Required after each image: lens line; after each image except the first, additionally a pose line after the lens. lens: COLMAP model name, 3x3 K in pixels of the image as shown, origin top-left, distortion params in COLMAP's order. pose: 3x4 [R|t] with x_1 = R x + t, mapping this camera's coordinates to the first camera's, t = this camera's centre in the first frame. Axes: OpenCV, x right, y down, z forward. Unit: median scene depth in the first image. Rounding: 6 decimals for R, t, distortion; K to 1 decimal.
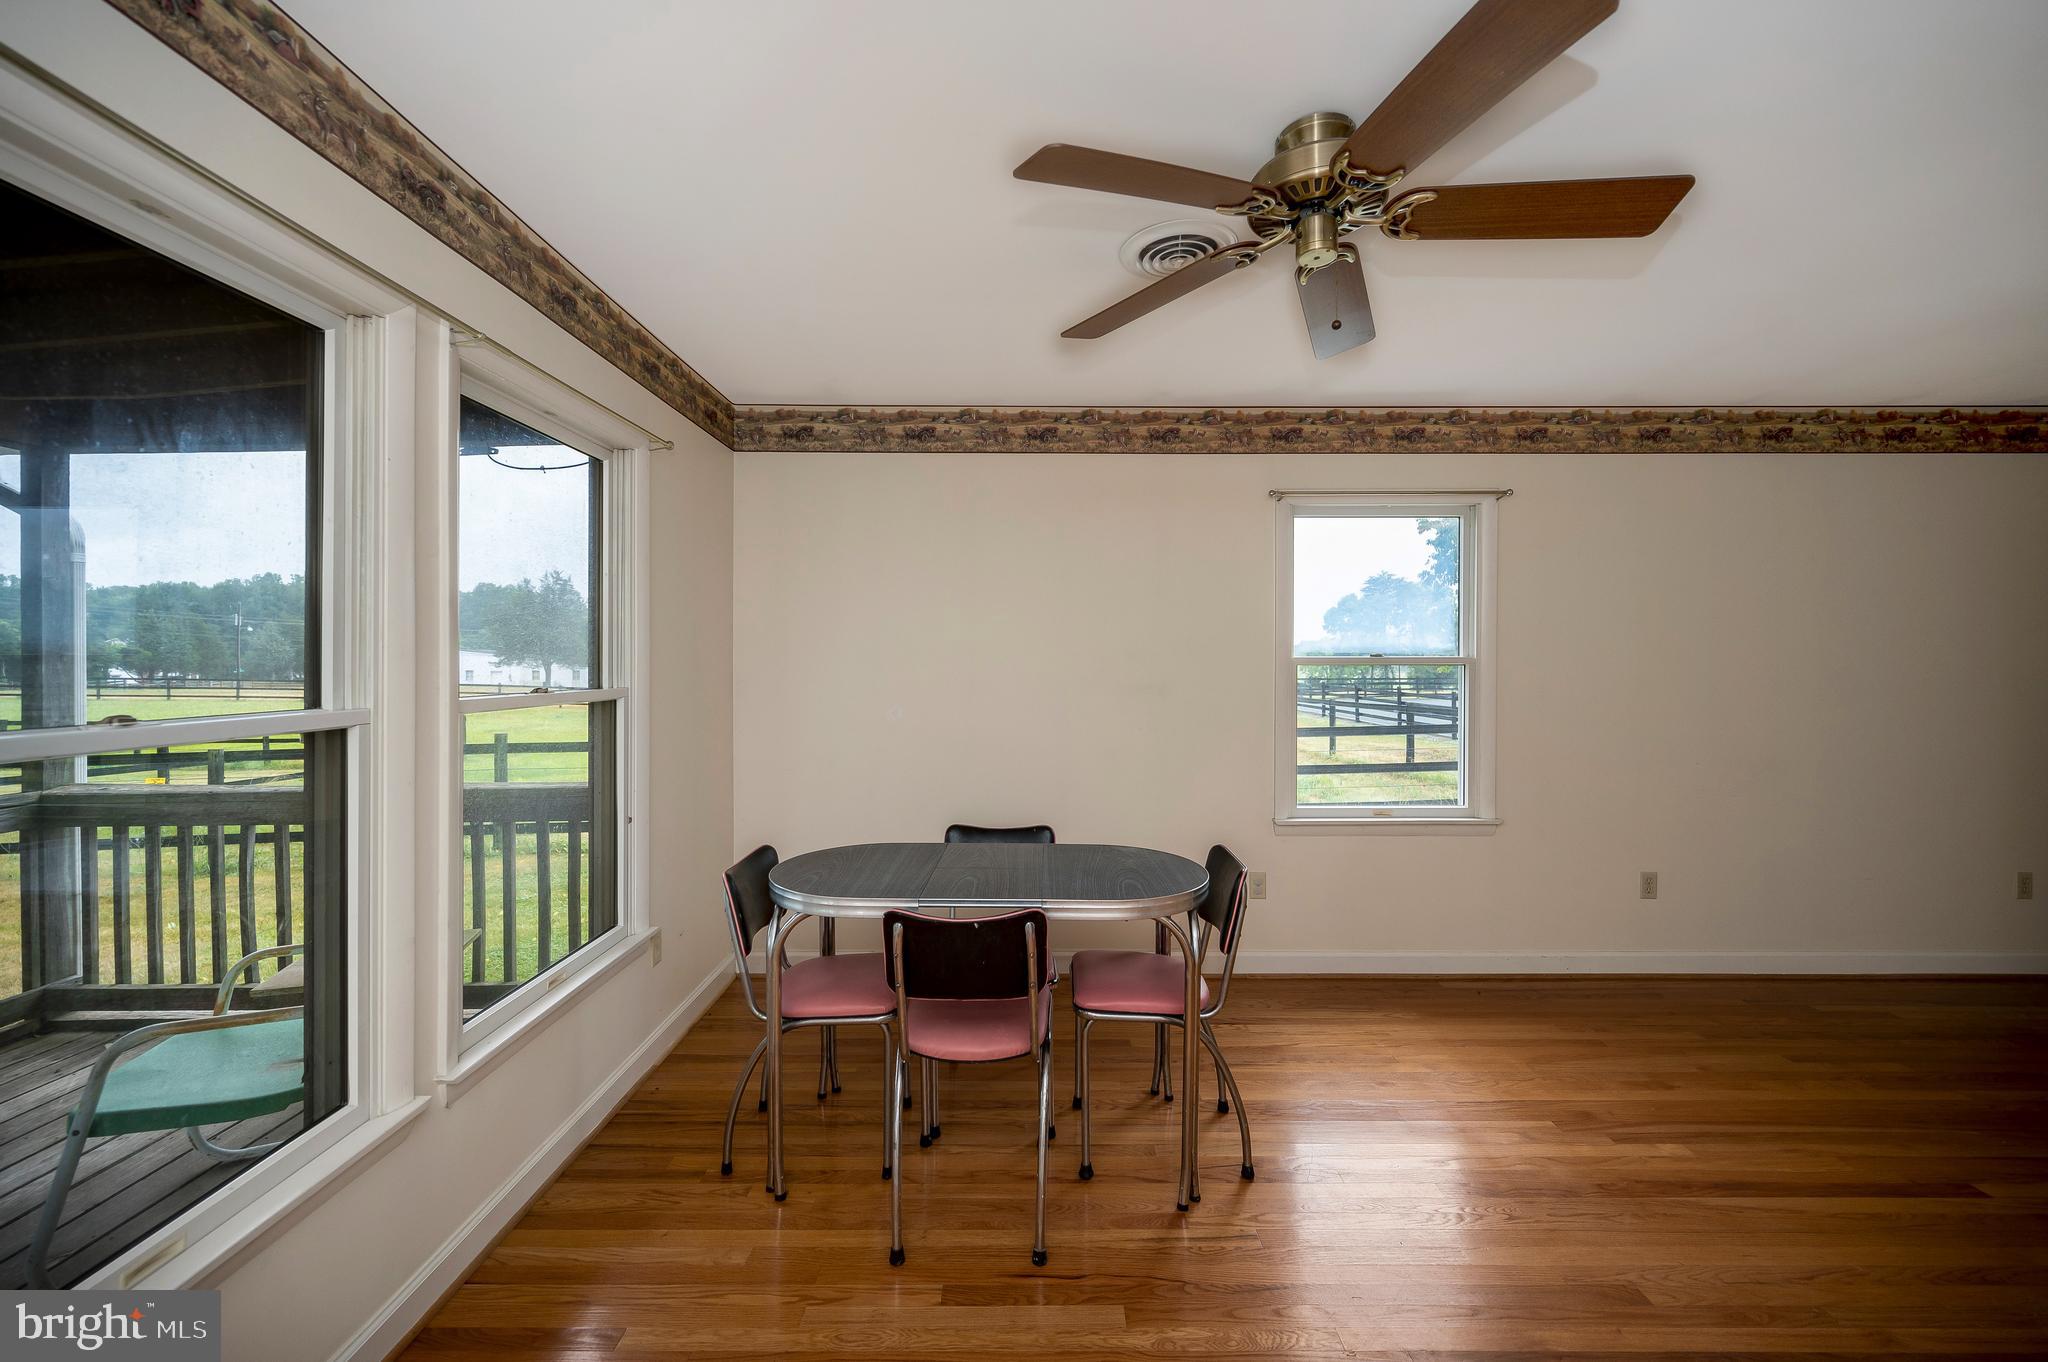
lens RADIAL K [[826.1, 0, 1019.2], [0, 826.1, 664.2], [0, 0, 1]] dist [0.000015, 0.001222]
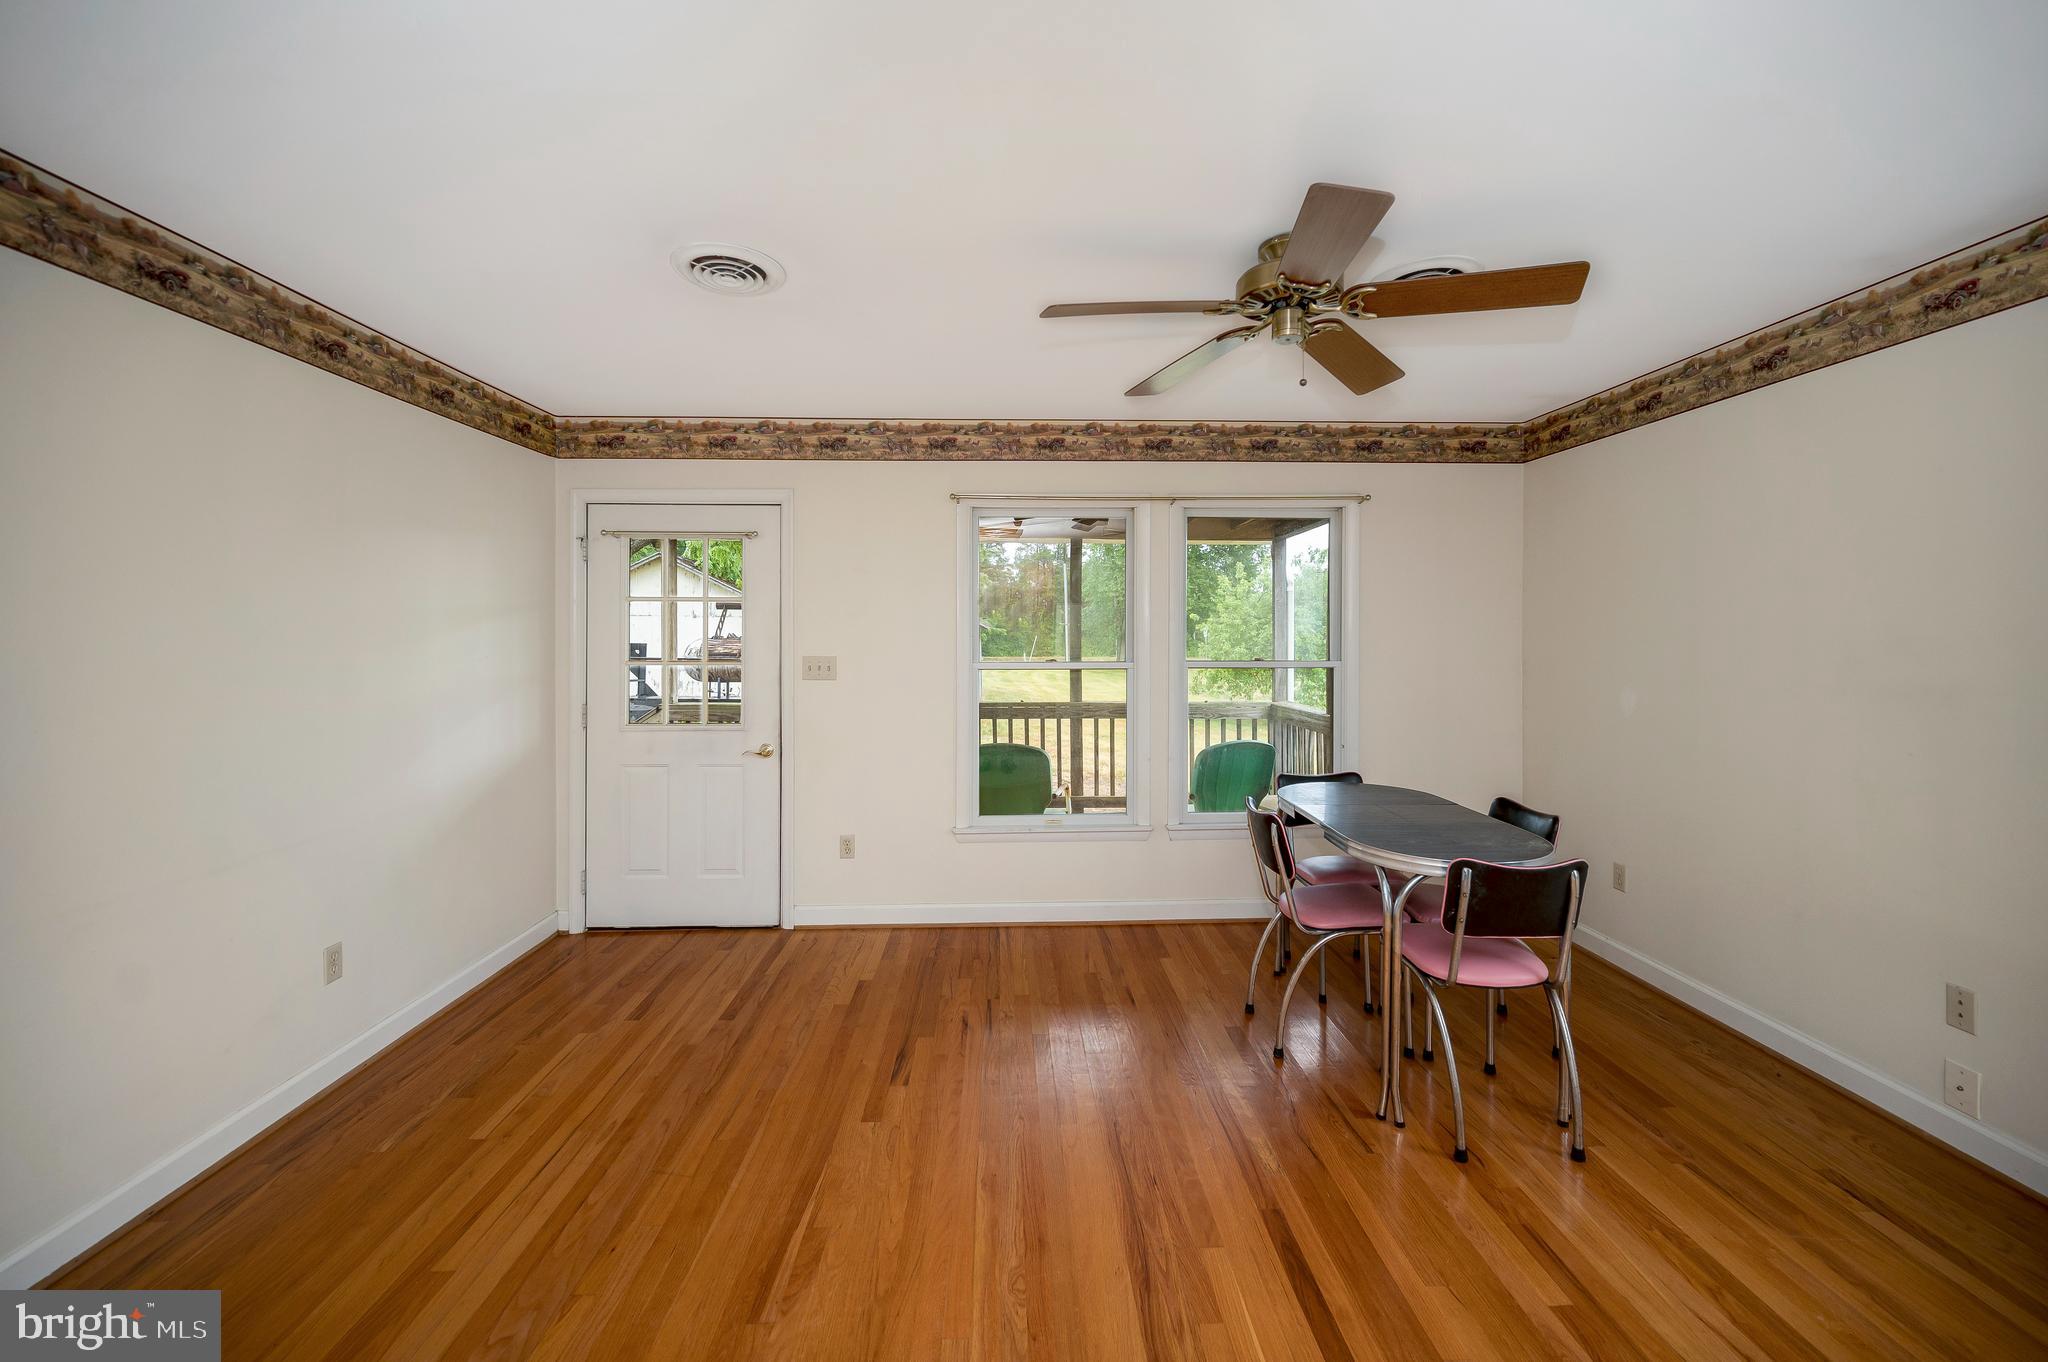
lens RADIAL K [[826.1, 0, 1030.8], [0, 826.1, 639.8], [0, 0, 1]] dist [0.000015, 0.001222]
pose [[0.037524, 0.006867, -0.999272, 0.996487], [-0.006529, 0.999957, 0.006627, -0.017165], [0.999274, 0.006275, 0.037567, 0.339171]]
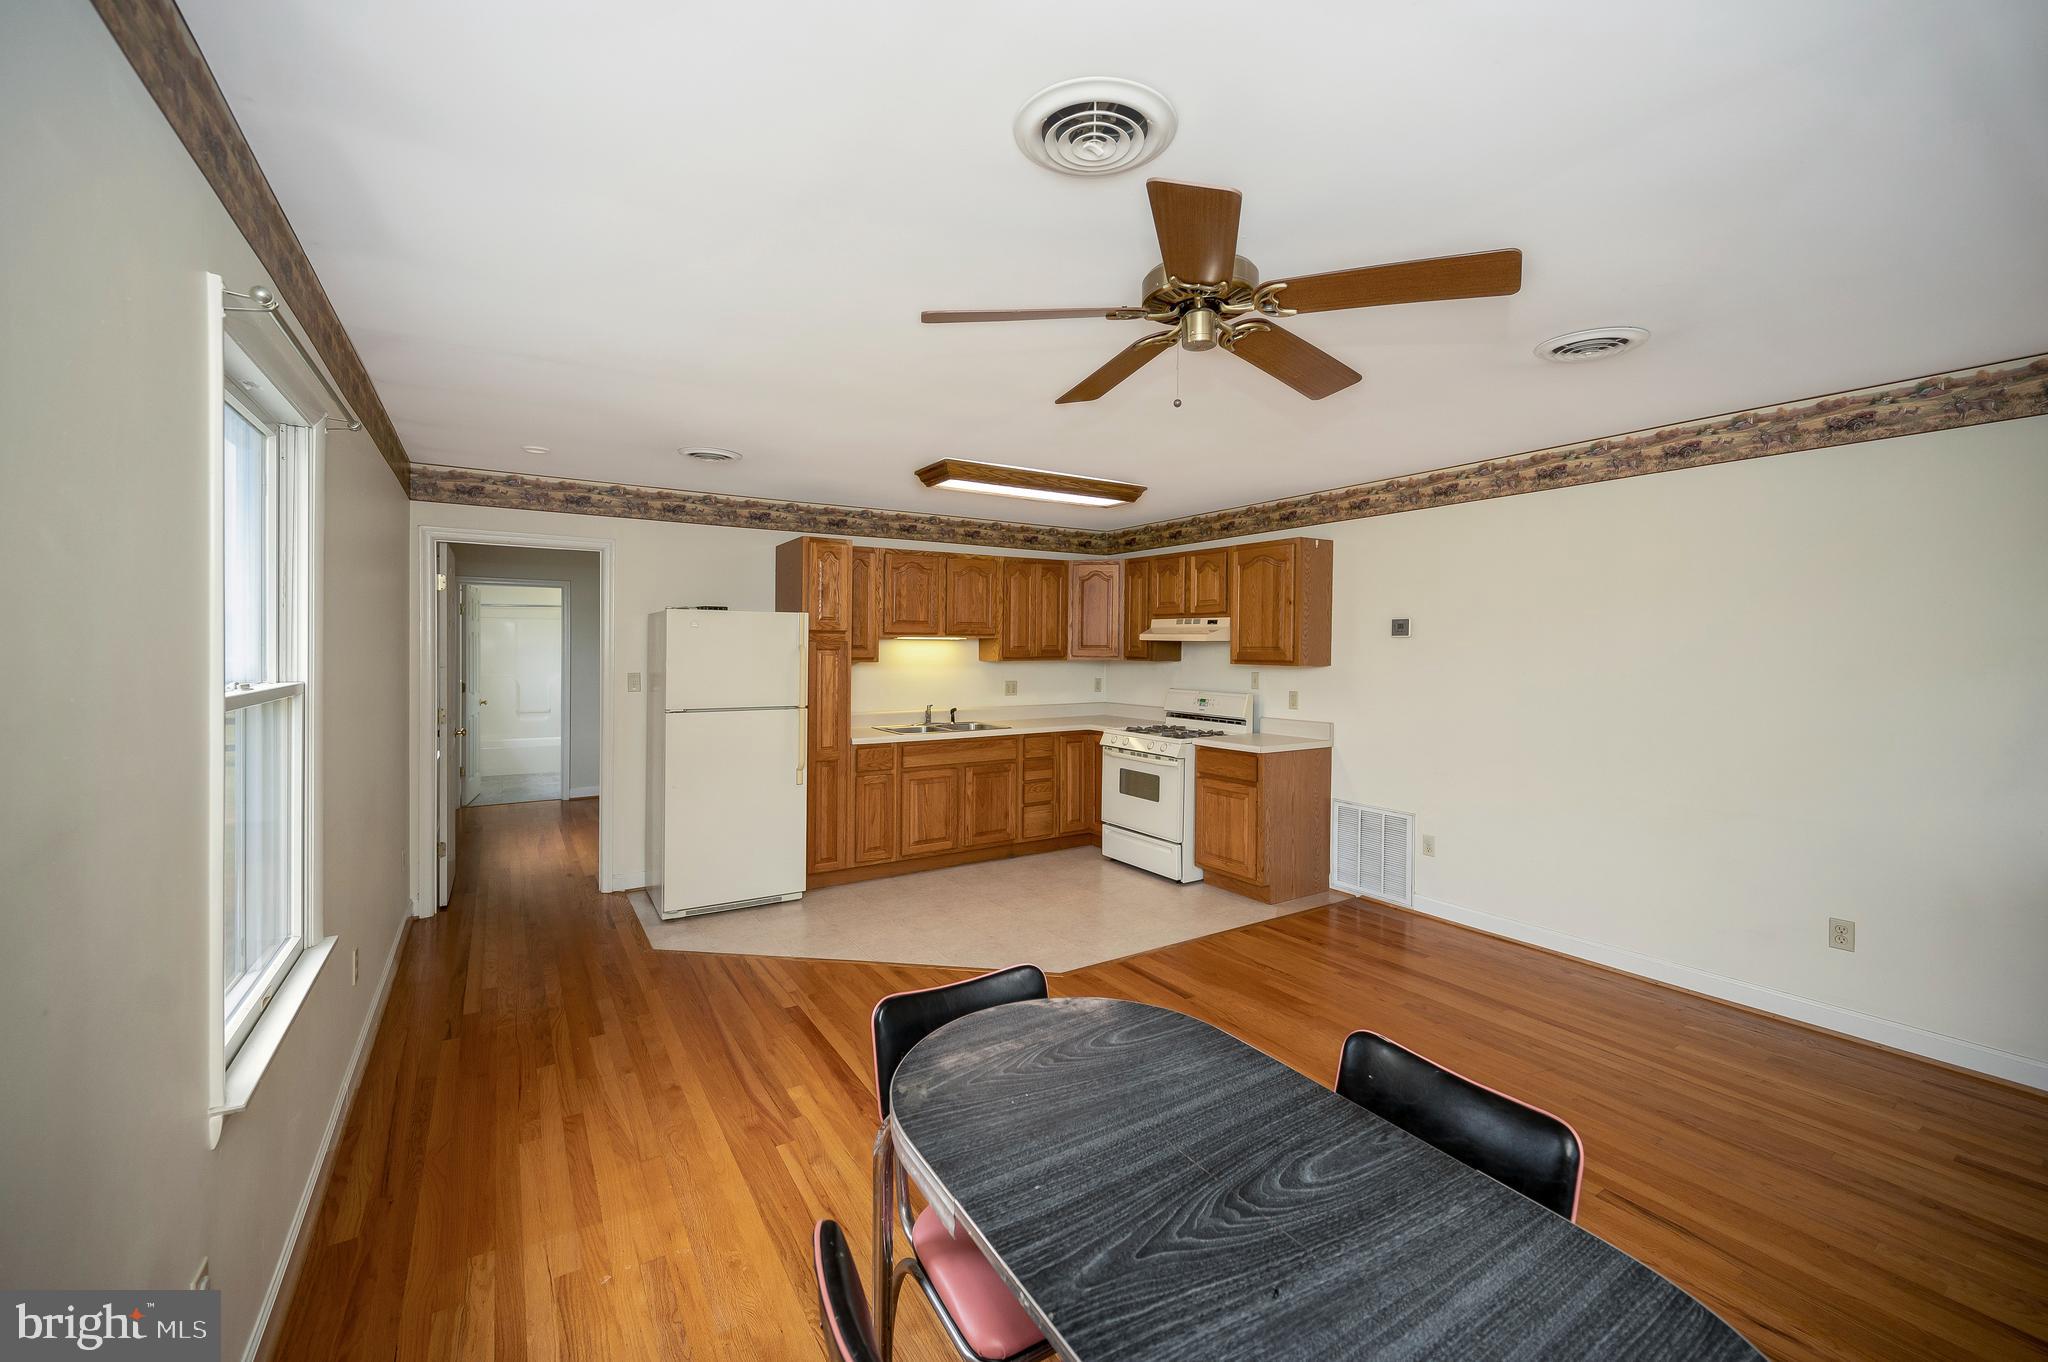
lens RADIAL K [[826.1, 0, 1029.5], [0, 826.1, 644.6], [0, 0, 1]] dist [0.000015, 0.001222]
pose [[-0.540735, 0.000797, 0.841193, -0.308305], [0.003594, 0.999993, 0.001363, -0.042176], [-0.841185, 0.003760, -0.540734, 1.120096]]
